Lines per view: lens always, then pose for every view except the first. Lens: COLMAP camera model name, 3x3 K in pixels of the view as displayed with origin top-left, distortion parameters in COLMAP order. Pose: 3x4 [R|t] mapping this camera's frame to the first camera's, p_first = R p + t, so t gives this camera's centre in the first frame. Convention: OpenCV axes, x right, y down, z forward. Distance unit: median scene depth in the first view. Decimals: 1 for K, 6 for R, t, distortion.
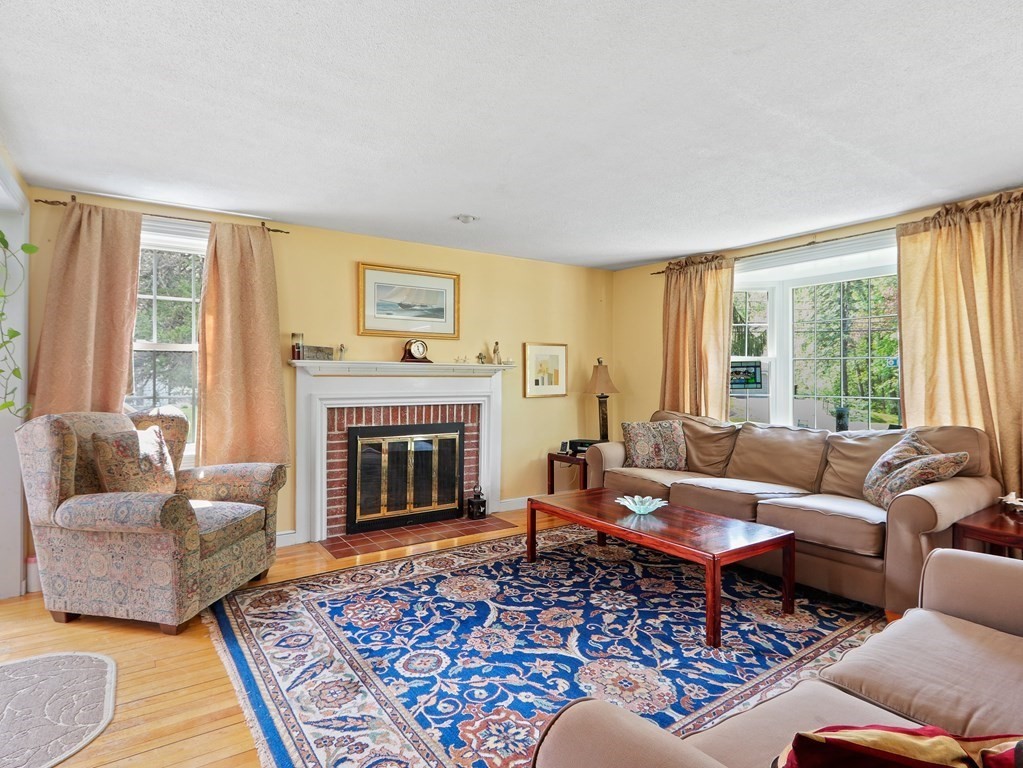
lens RADIAL K [[550.3, 0, 511.3], [0, 550.3, 373.0], [0, 0, 1]] dist [0.000009, -0.000649]
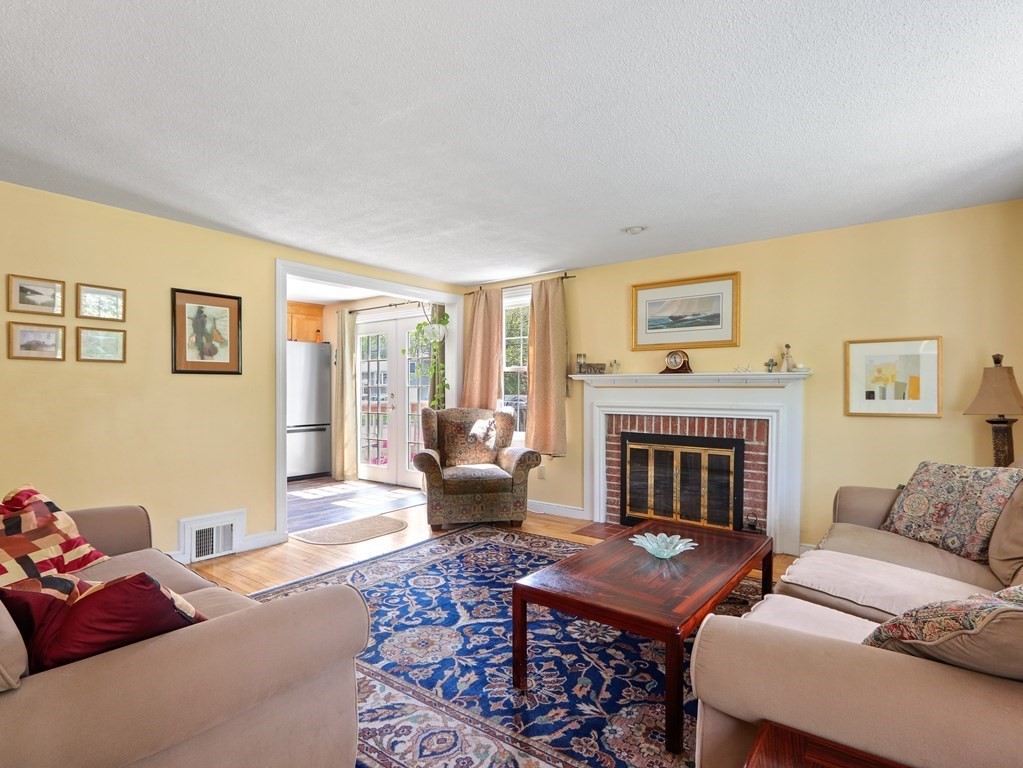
lens RADIAL K [[551.3, 0, 513.3], [0, 551.3, 394.2], [0, 0, 1]] dist [-0.002622, -0.000483]
pose [[0.304271, 0.006899, -0.952560, 0.977204], [0.007140, 0.999929, 0.009523, 0.009716], [0.952559, -0.009699, 0.304200, 0.578950]]
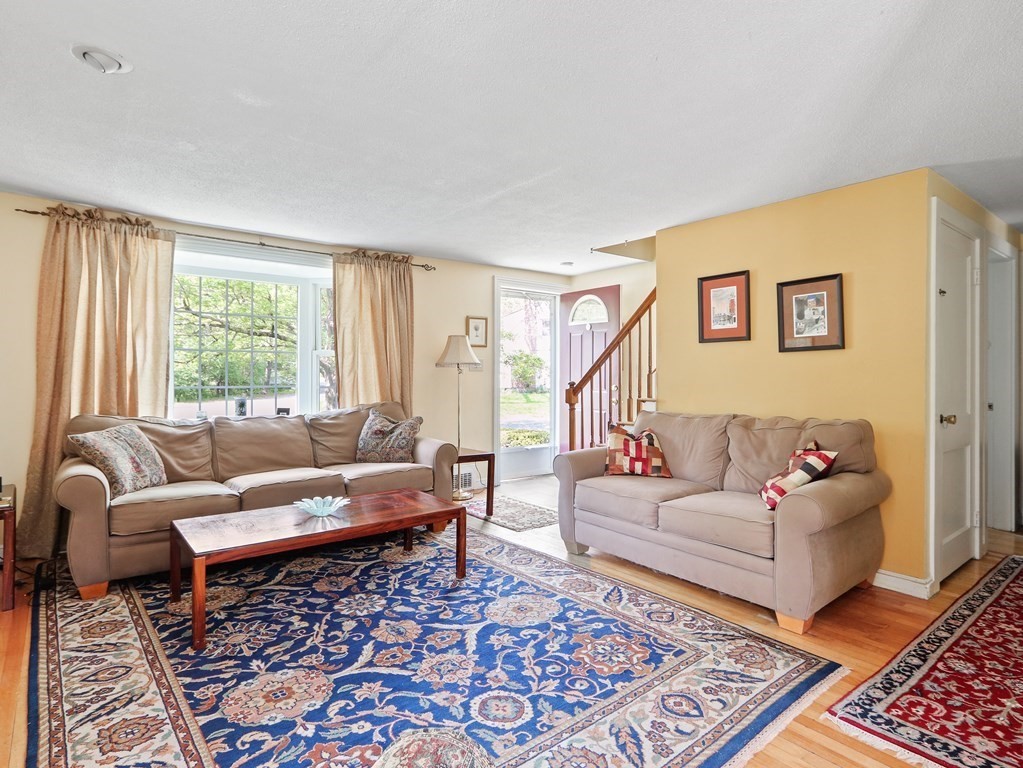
lens RADIAL K [[550.3, 0, 511.3], [0, 550.3, 373.0], [0, 0, 1]] dist [0.000009, -0.000649]
pose [[-0.063345, -0.005741, 0.997975, -0.747232], [-0.014125, 0.999888, 0.004856, 0.004865], [-0.997892, -0.013789, -0.063419, 0.778908]]
